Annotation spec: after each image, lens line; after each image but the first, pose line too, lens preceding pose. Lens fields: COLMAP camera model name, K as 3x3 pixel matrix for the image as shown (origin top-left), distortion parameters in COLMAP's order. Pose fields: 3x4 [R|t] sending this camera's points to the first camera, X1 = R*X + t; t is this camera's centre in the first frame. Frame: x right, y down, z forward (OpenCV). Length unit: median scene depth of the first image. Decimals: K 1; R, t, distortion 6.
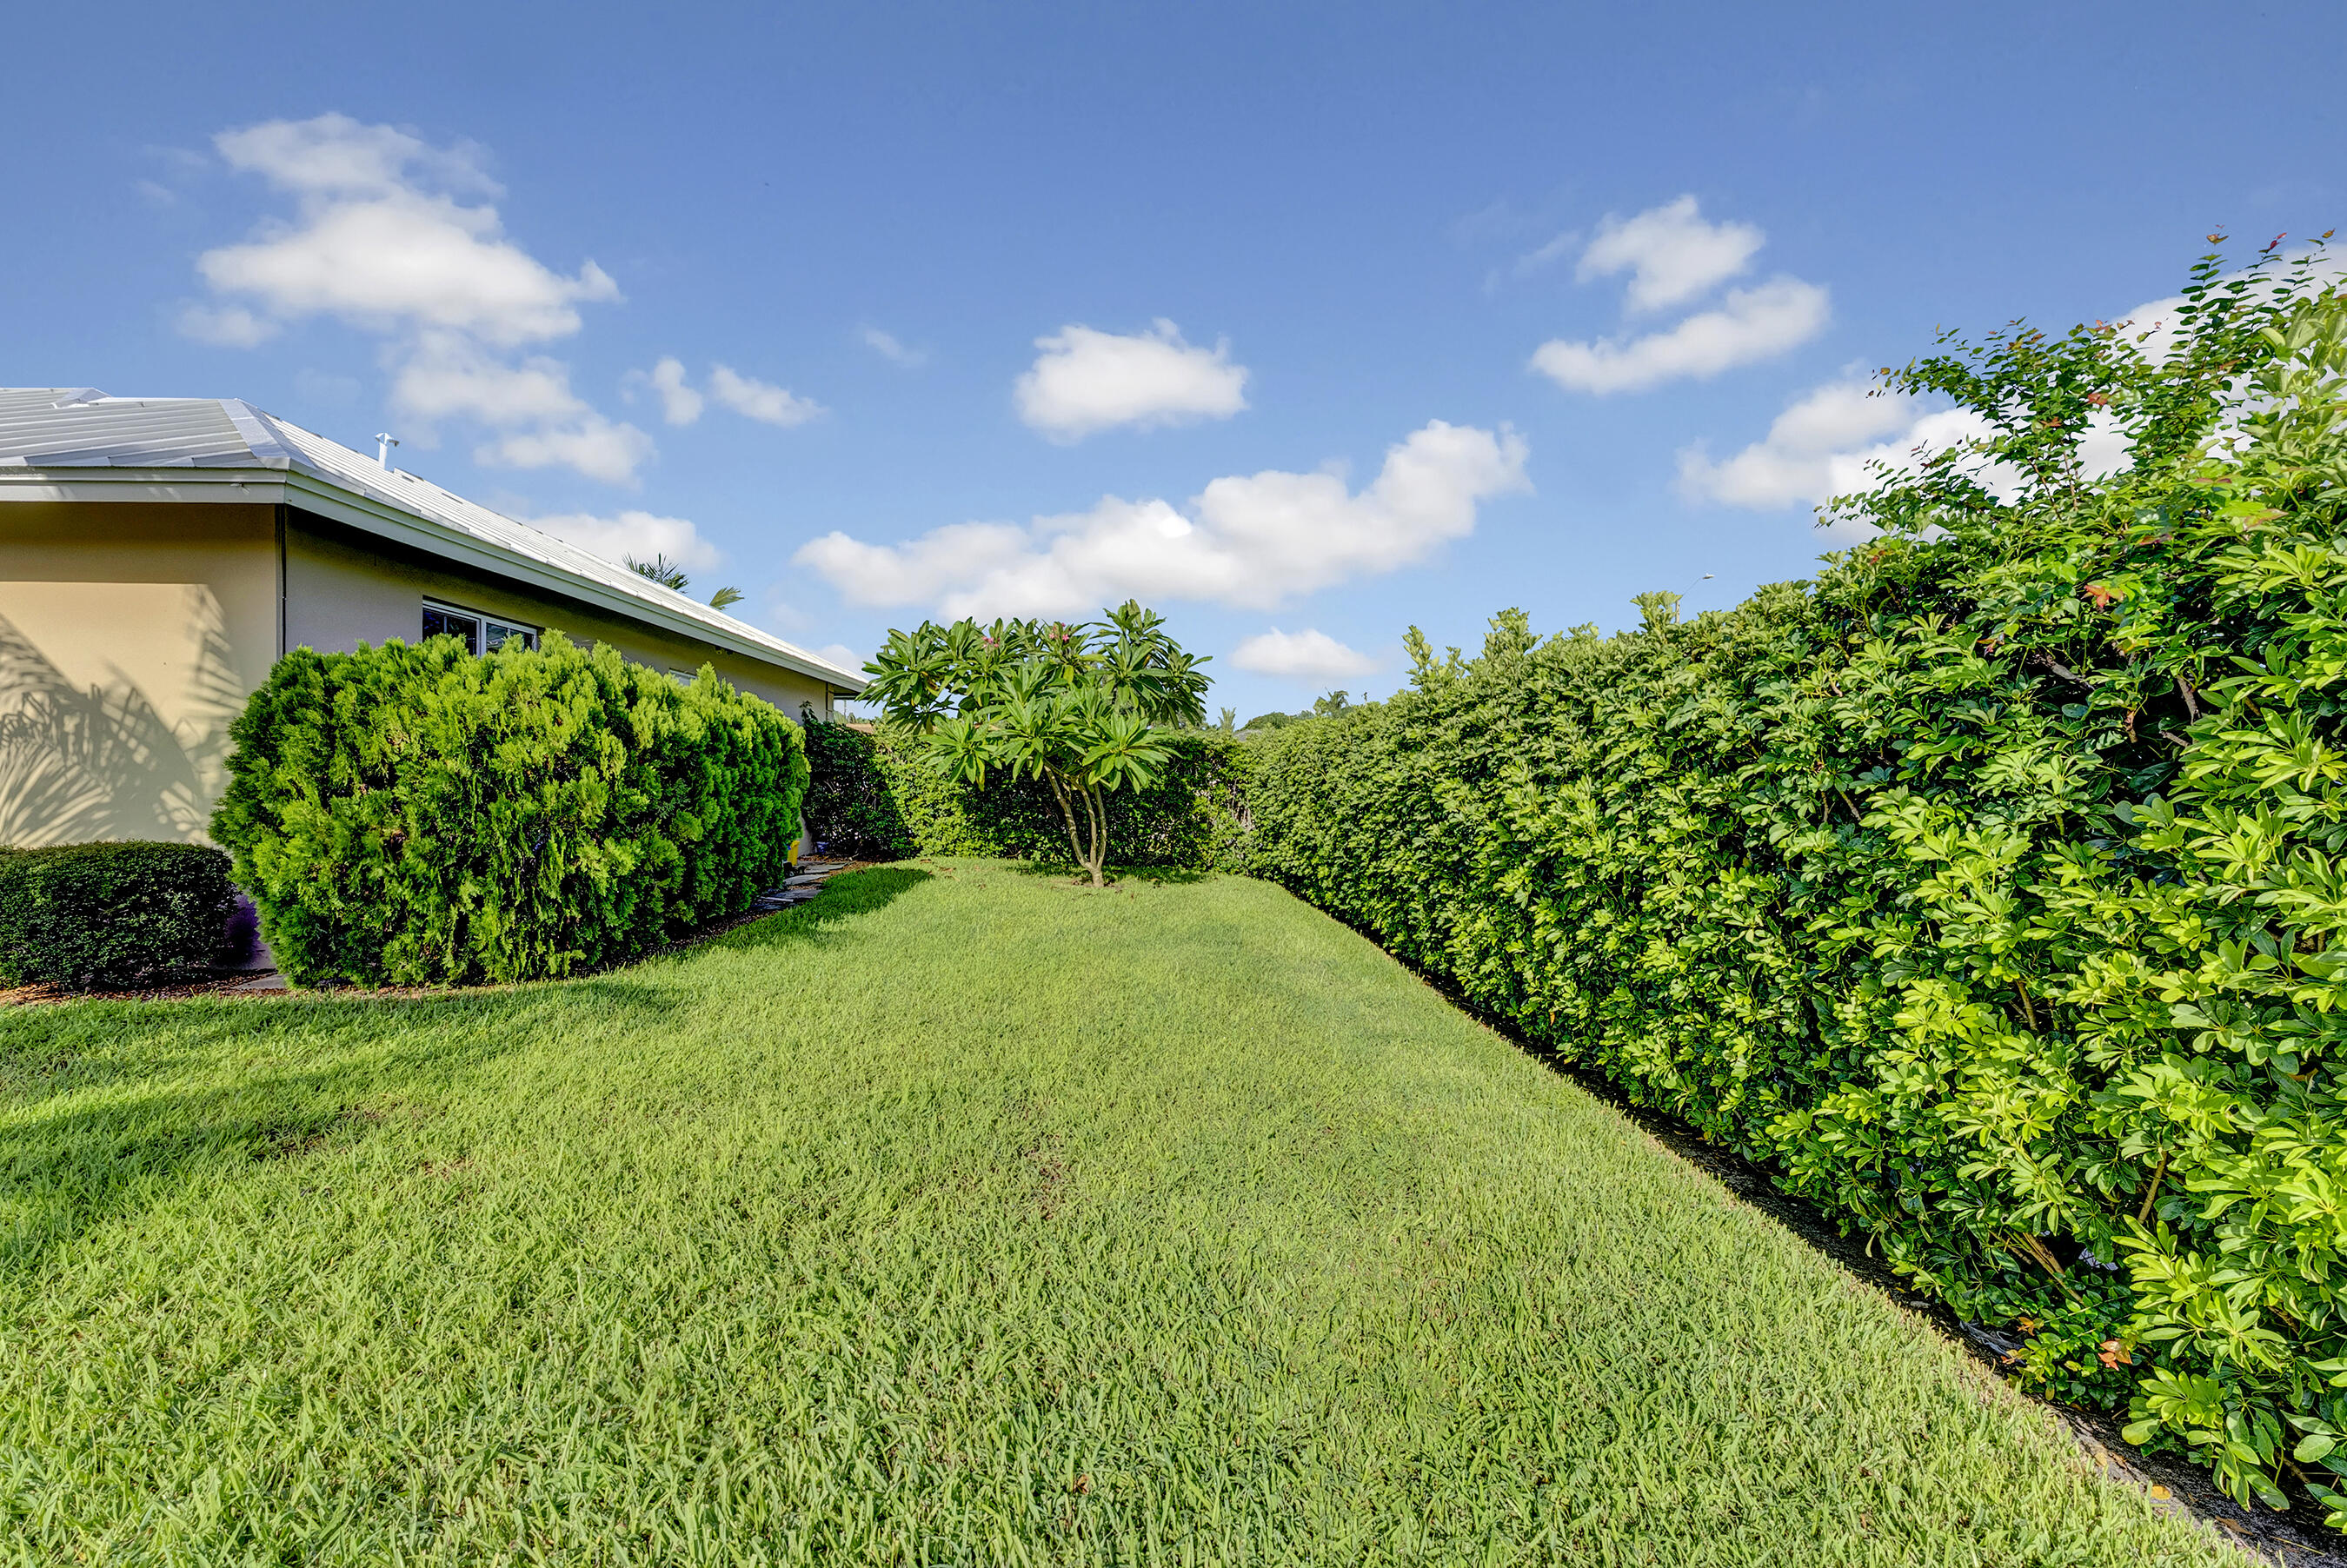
lens RADIAL K [[936.4, 0, 1172.2], [0, 936.4, 792.5], [0, 0, 1]] dist [0.000502, 0.000118]
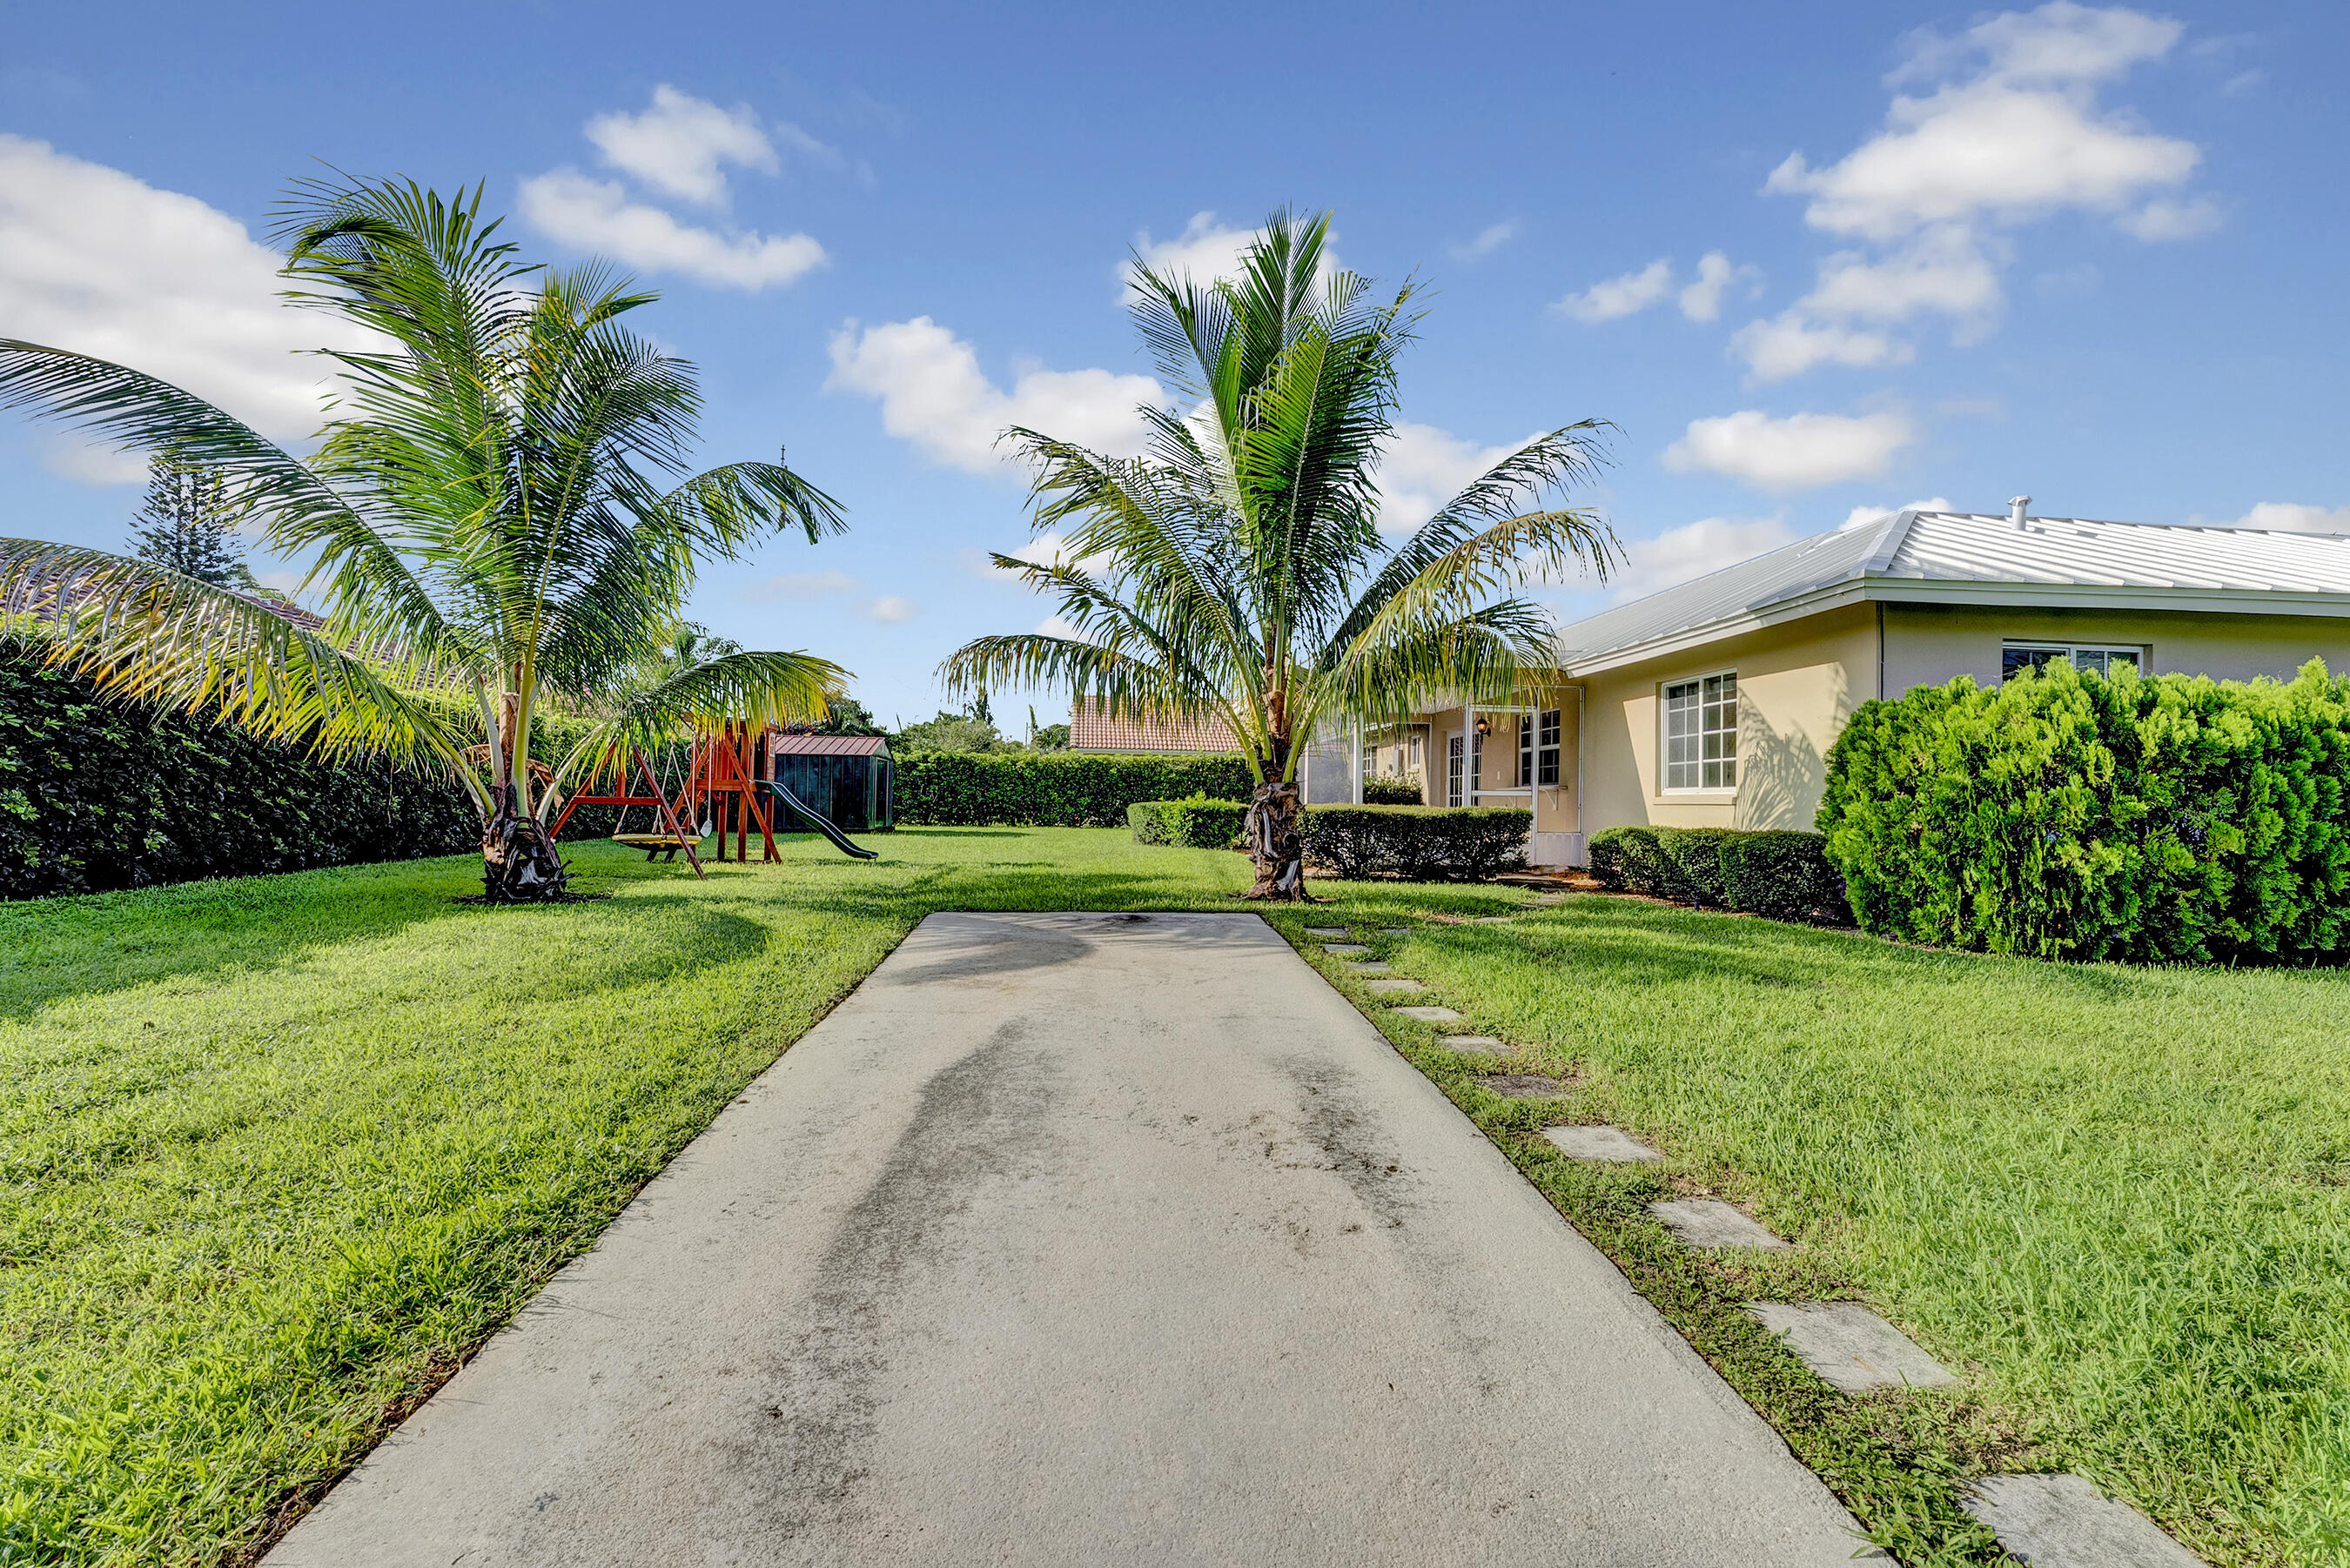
lens RADIAL K [[1003.3, 0, 1175.0], [0, 1003.3, 784.0], [0, 0, 1]] dist [-0.000731, -0.000067]
pose [[0.061545, -0.023890, -0.997818, 0.524399], [-0.025598, 0.999347, -0.025505, 0.042891], [0.997776, 0.027112, 0.060894, -0.152322]]
